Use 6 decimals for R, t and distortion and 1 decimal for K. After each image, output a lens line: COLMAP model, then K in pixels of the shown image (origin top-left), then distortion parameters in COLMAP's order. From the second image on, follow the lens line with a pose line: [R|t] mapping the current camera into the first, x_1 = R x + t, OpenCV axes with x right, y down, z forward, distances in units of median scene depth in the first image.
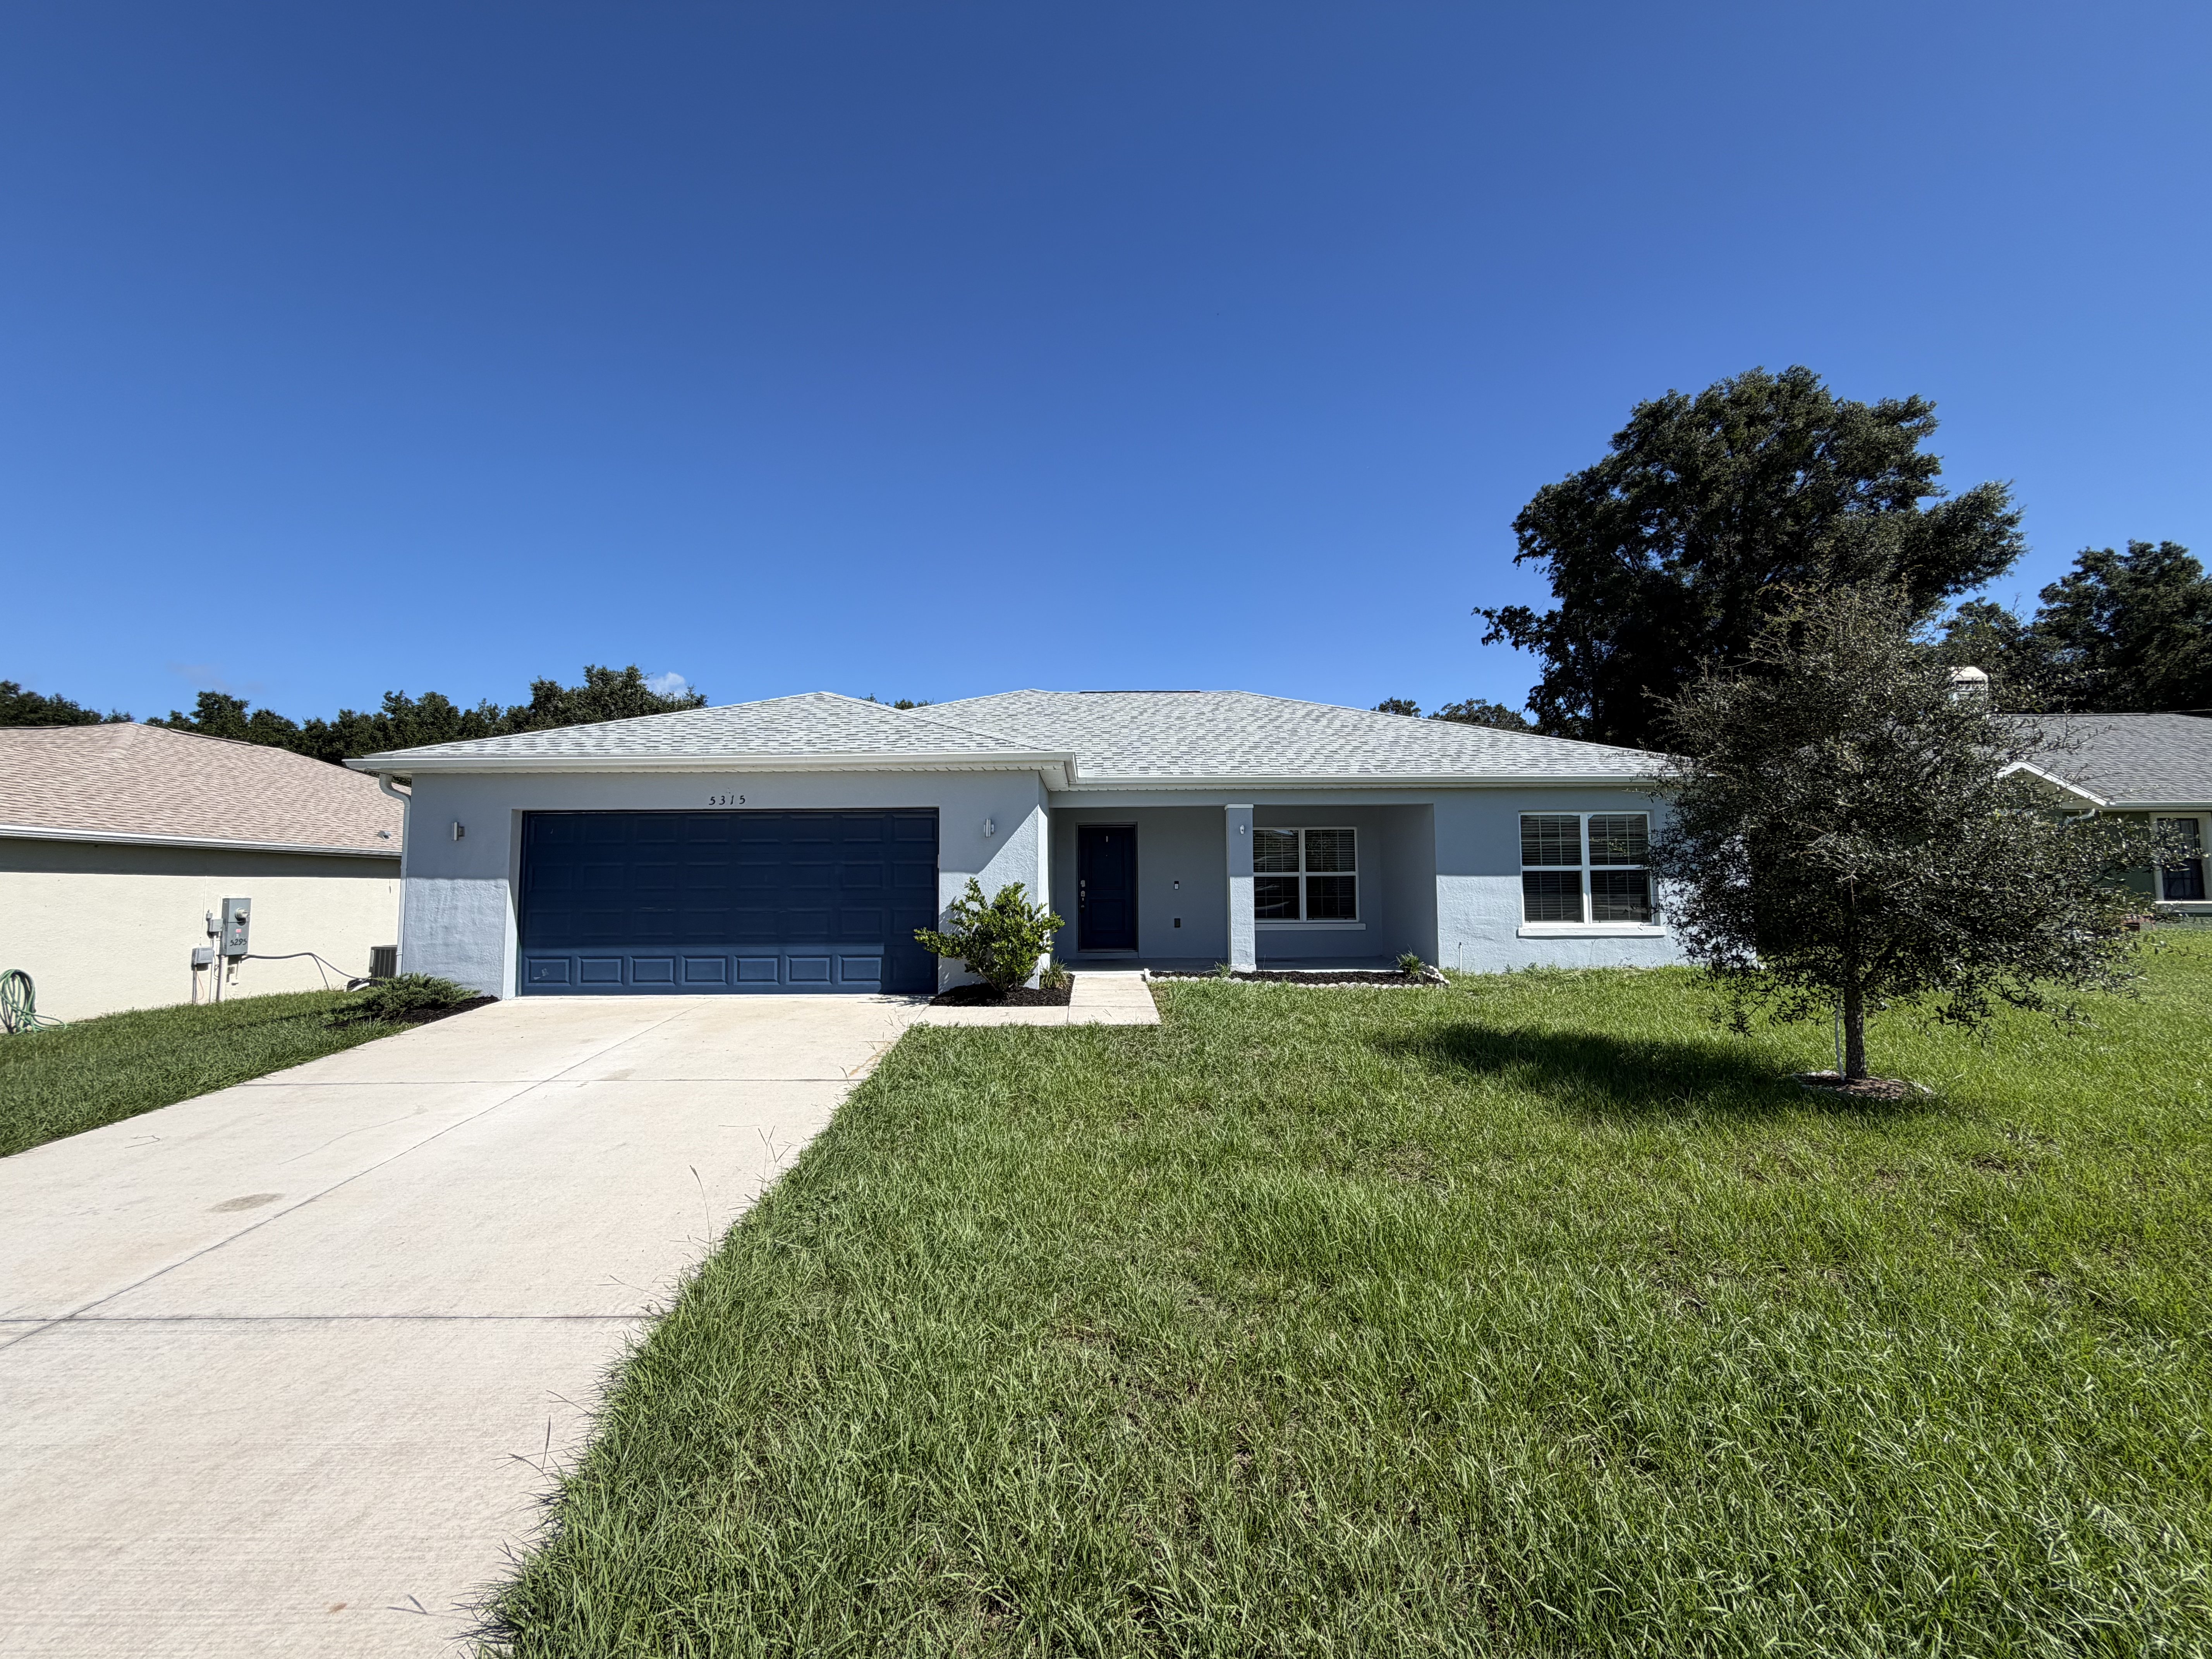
lens RADIAL K [[875.7, 0, 1106.0], [0, 875.7, 829.5], [0, 0, 1]] dist [0.001110, -0.000089]
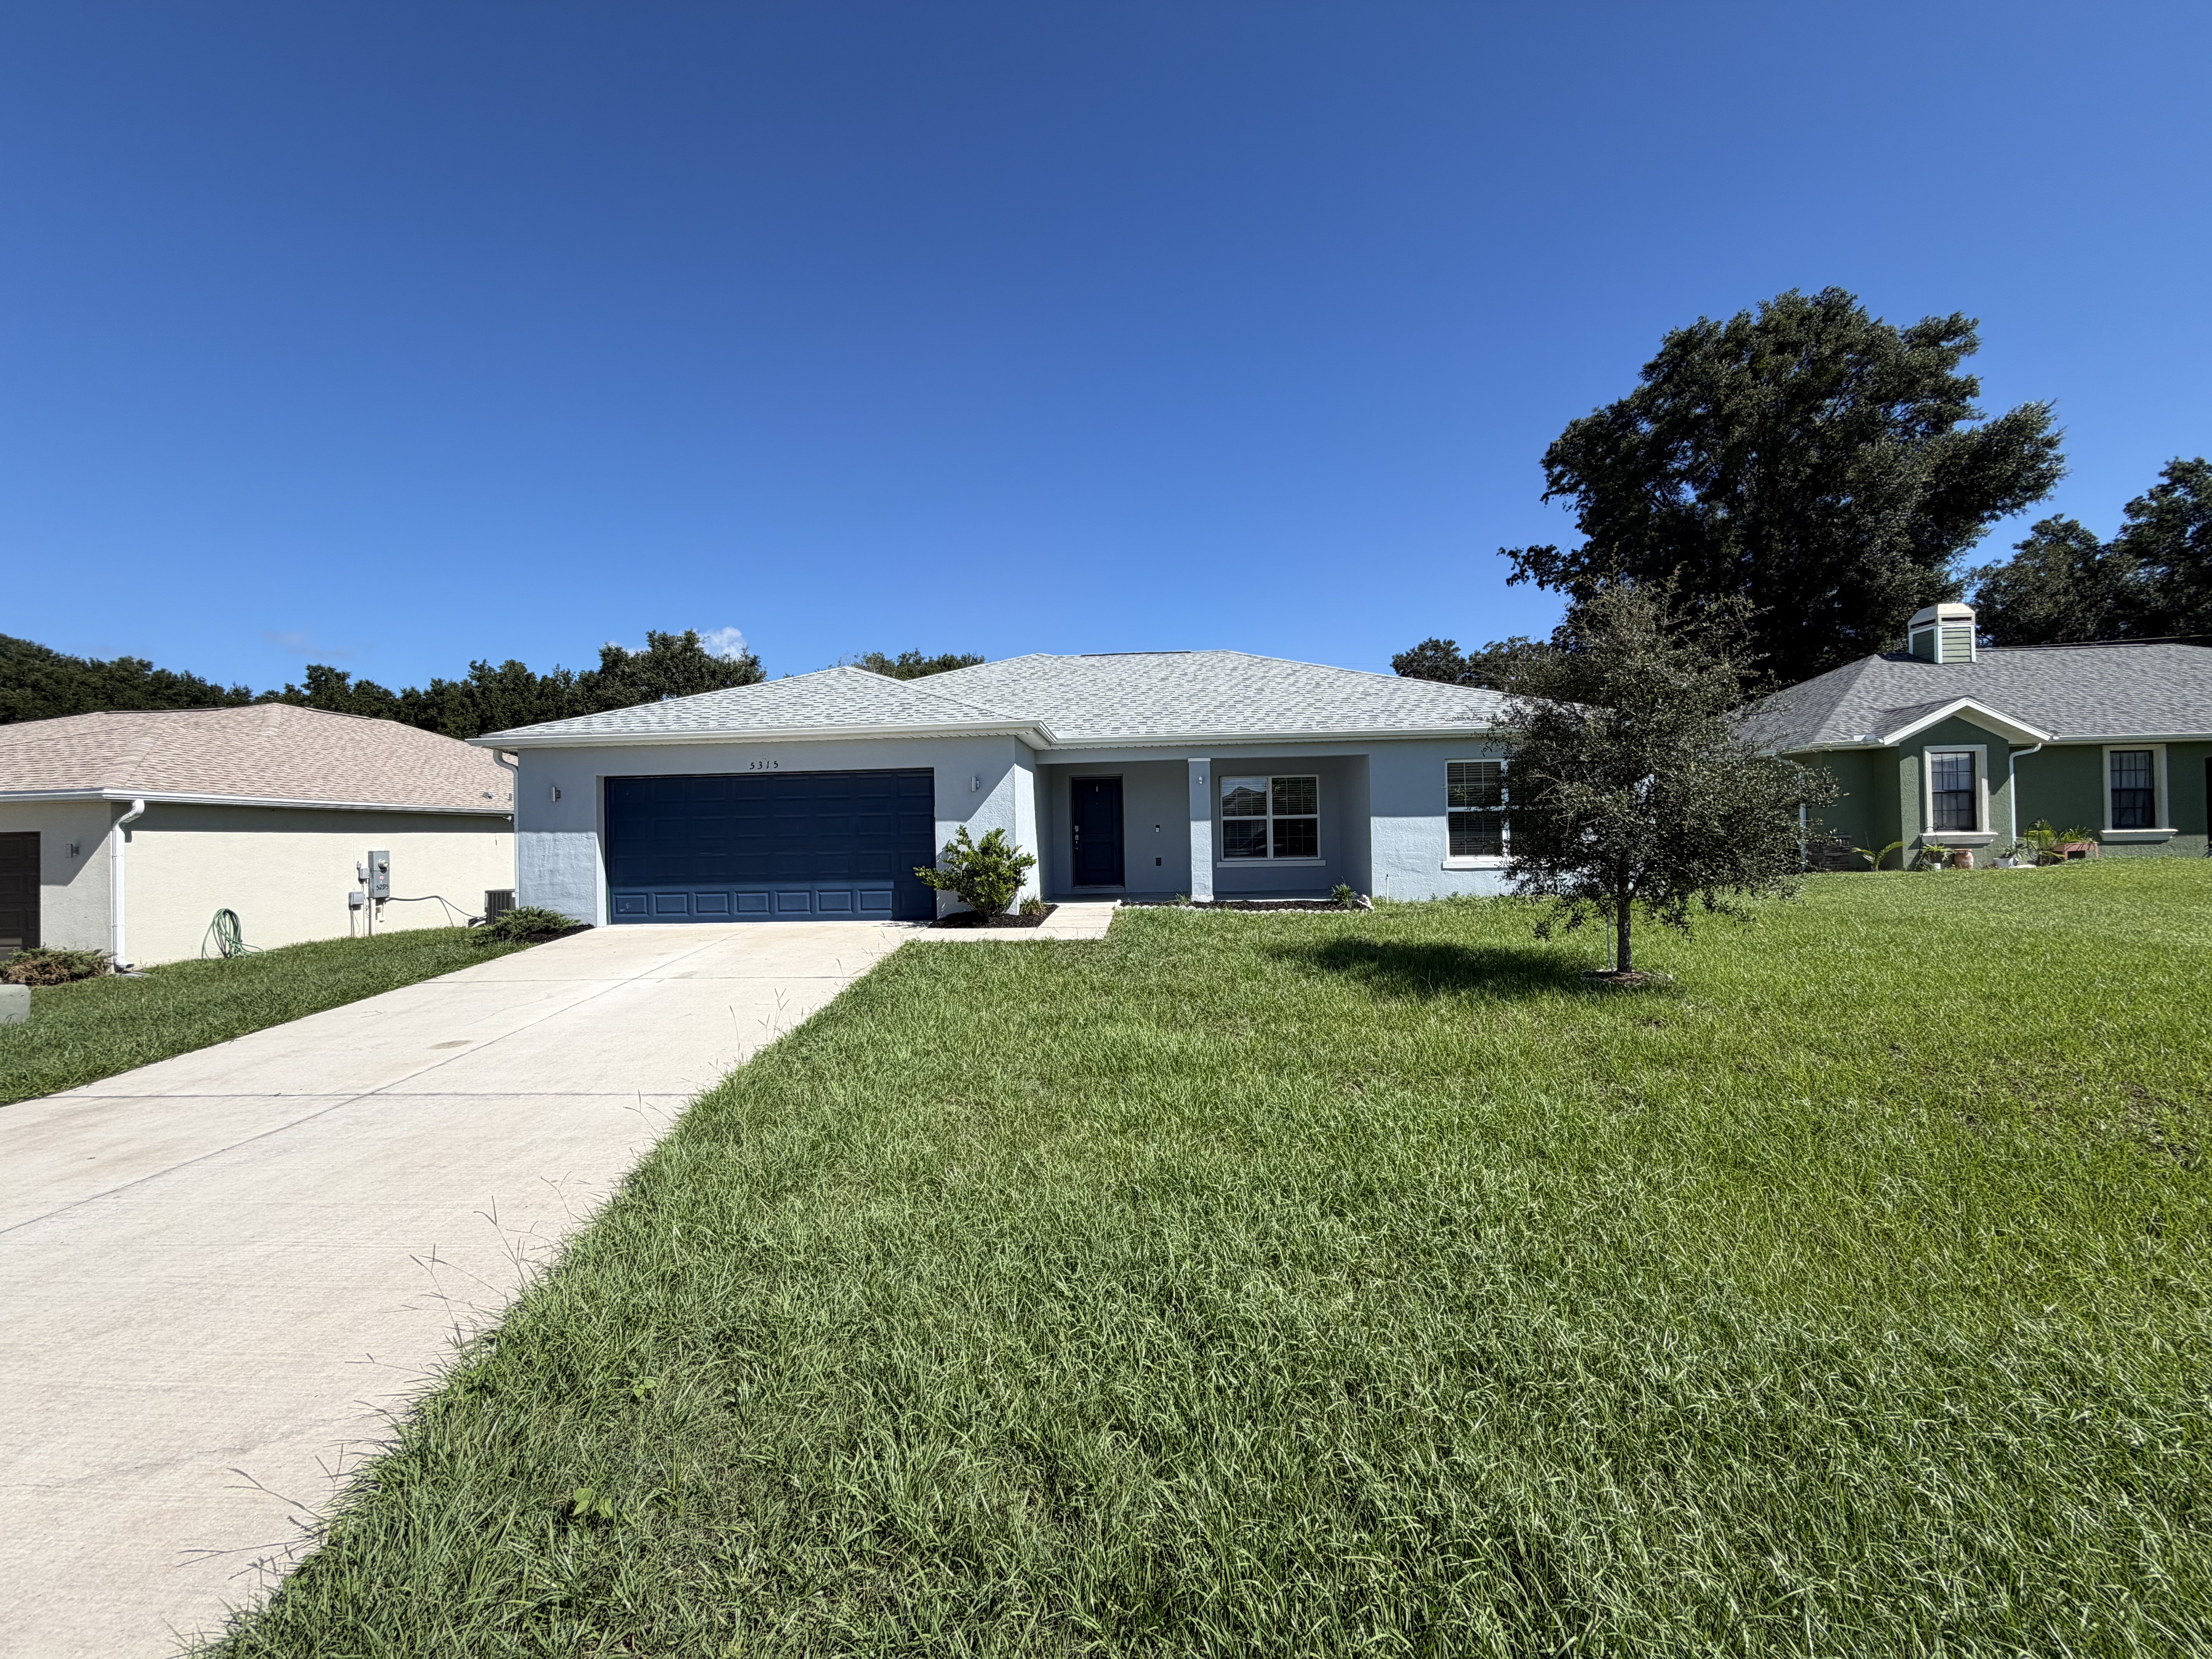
lens RADIAL K [[875.7, 0, 1106.0], [0, 875.7, 829.5], [0, 0, 1]] dist [0.001110, -0.000089]
pose [[0.997913, -0.014743, -0.062874, 0.084858], [0.018651, 0.997900, 0.062033, -0.007360], [0.061828, -0.063077, 0.996092, -0.138657]]
